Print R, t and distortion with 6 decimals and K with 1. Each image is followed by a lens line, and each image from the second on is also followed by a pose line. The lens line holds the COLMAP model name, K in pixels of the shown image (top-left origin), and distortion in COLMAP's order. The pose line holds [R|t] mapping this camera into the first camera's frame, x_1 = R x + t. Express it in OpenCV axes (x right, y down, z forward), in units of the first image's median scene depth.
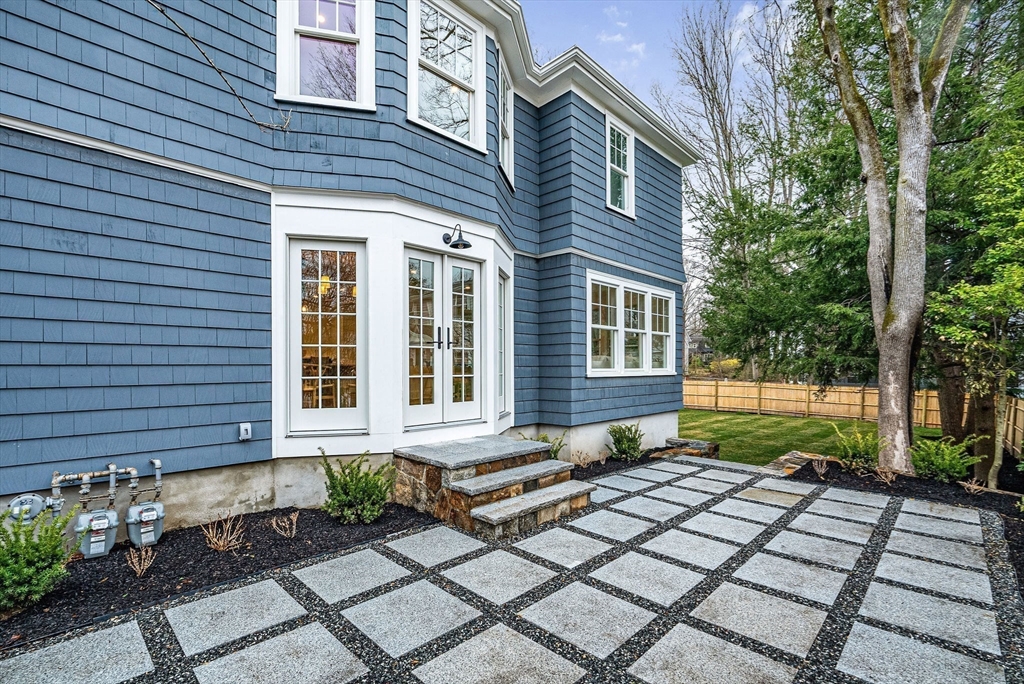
lens RADIAL K [[446.7, 0, 529.9], [0, 446.7, 369.3], [0, 0, 1]] dist [-0.016109, -0.002143]
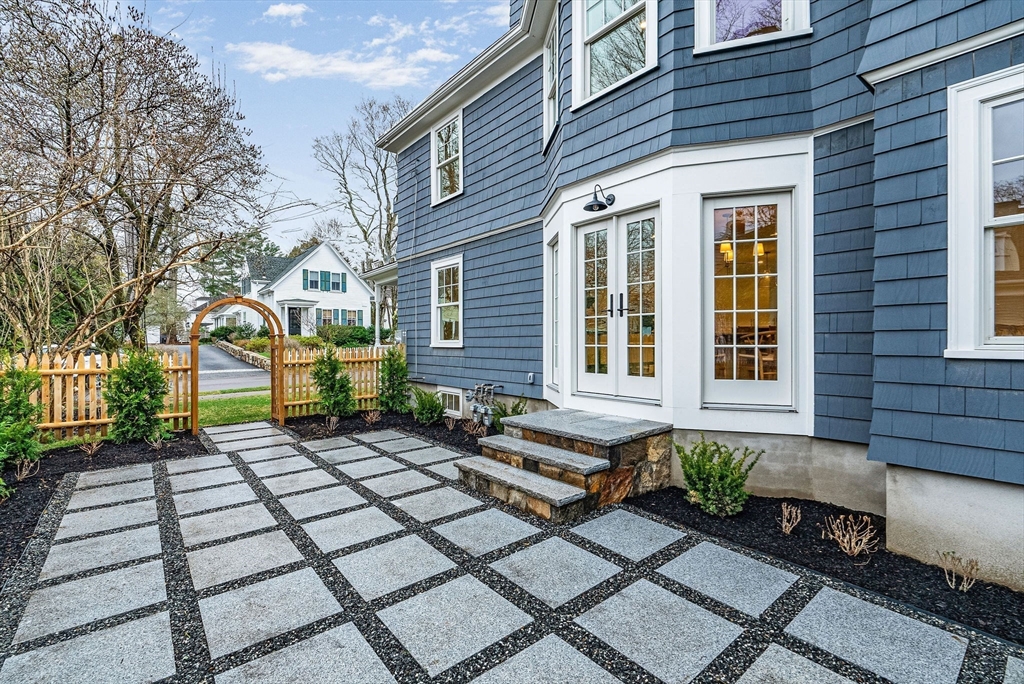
lens RADIAL K [[446.7, 0, 512.4], [0, 446.7, 340.4], [0, 0, 1]] dist [-0.016109, -0.002143]
pose [[-0.104860, 0.004941, -0.994475, 0.813233], [0.004719, 0.999979, 0.004471, -0.001322], [0.994476, -0.004224, -0.104881, 0.934750]]
